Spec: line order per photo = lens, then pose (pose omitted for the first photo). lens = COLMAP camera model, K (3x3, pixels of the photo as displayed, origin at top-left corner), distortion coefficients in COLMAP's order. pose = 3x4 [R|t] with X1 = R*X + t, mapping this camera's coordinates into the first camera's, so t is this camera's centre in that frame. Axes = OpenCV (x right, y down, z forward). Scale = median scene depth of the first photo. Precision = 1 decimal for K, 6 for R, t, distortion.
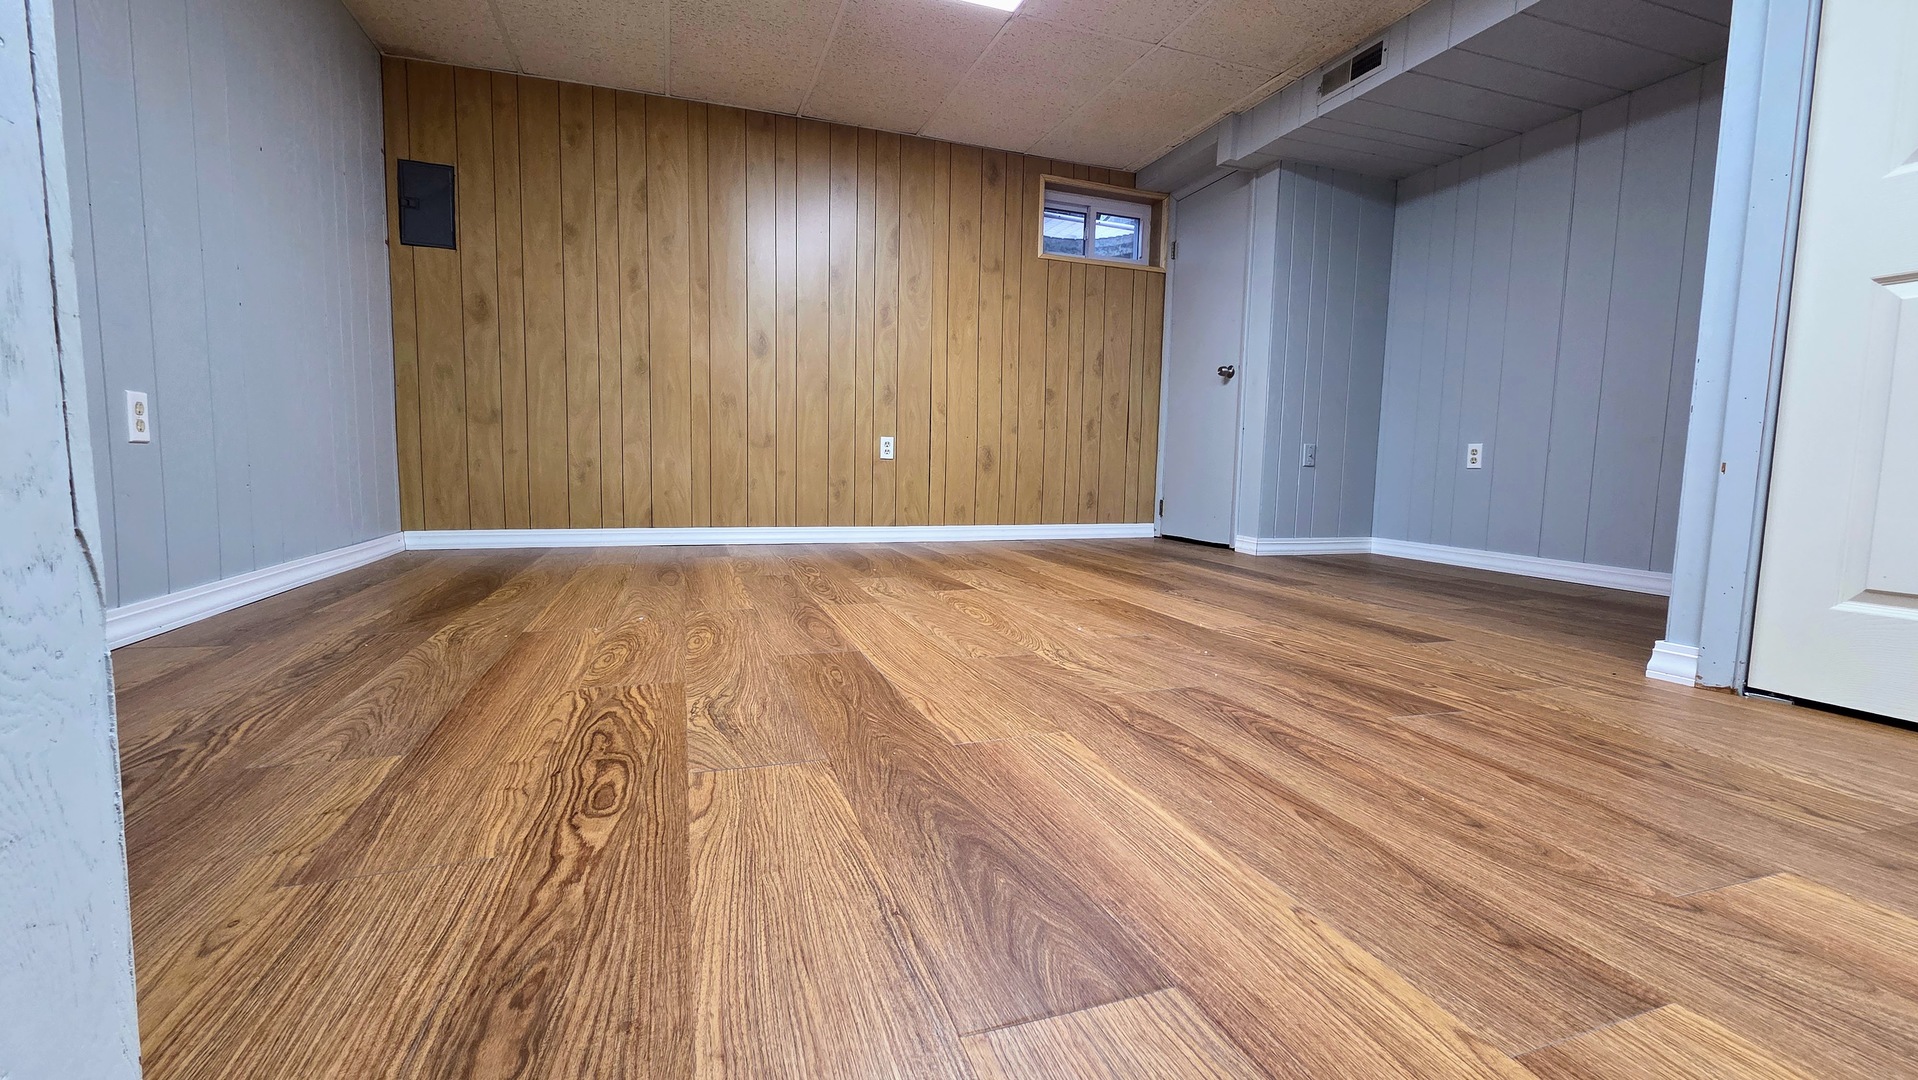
lens RADIAL K [[781.9, 0, 958.1], [0, 781.9, 540.0], [0, 0, 1]] dist [0.000141, 0.000713]
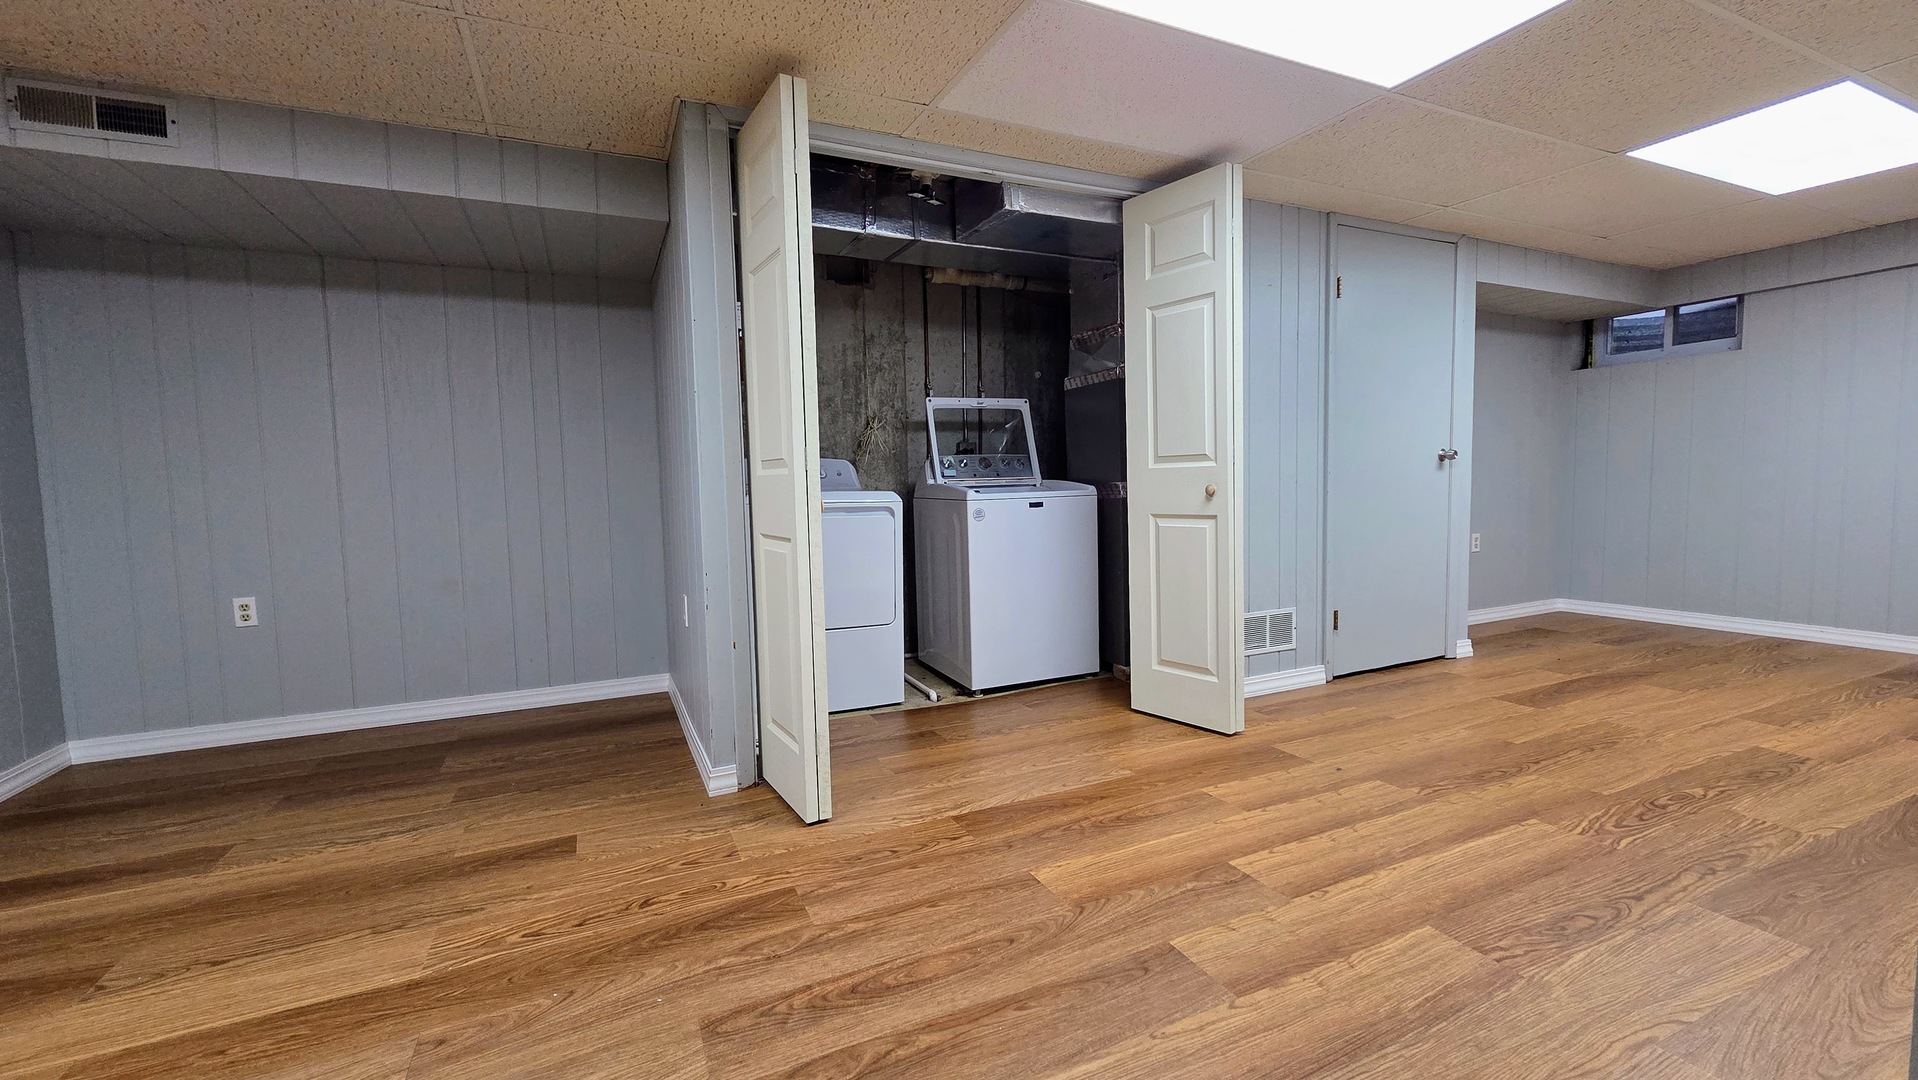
lens RADIAL K [[781.9, 0, 947.1], [0, 781.9, 537.4], [0, 0, 1]] dist [0.000141, 0.000713]
pose [[-0.095326, -0.085146, 0.991798, -0.229173], [0.119966, 0.988091, 0.096358, -0.167804], [-0.988191, 0.128167, -0.083976, 0.295126]]
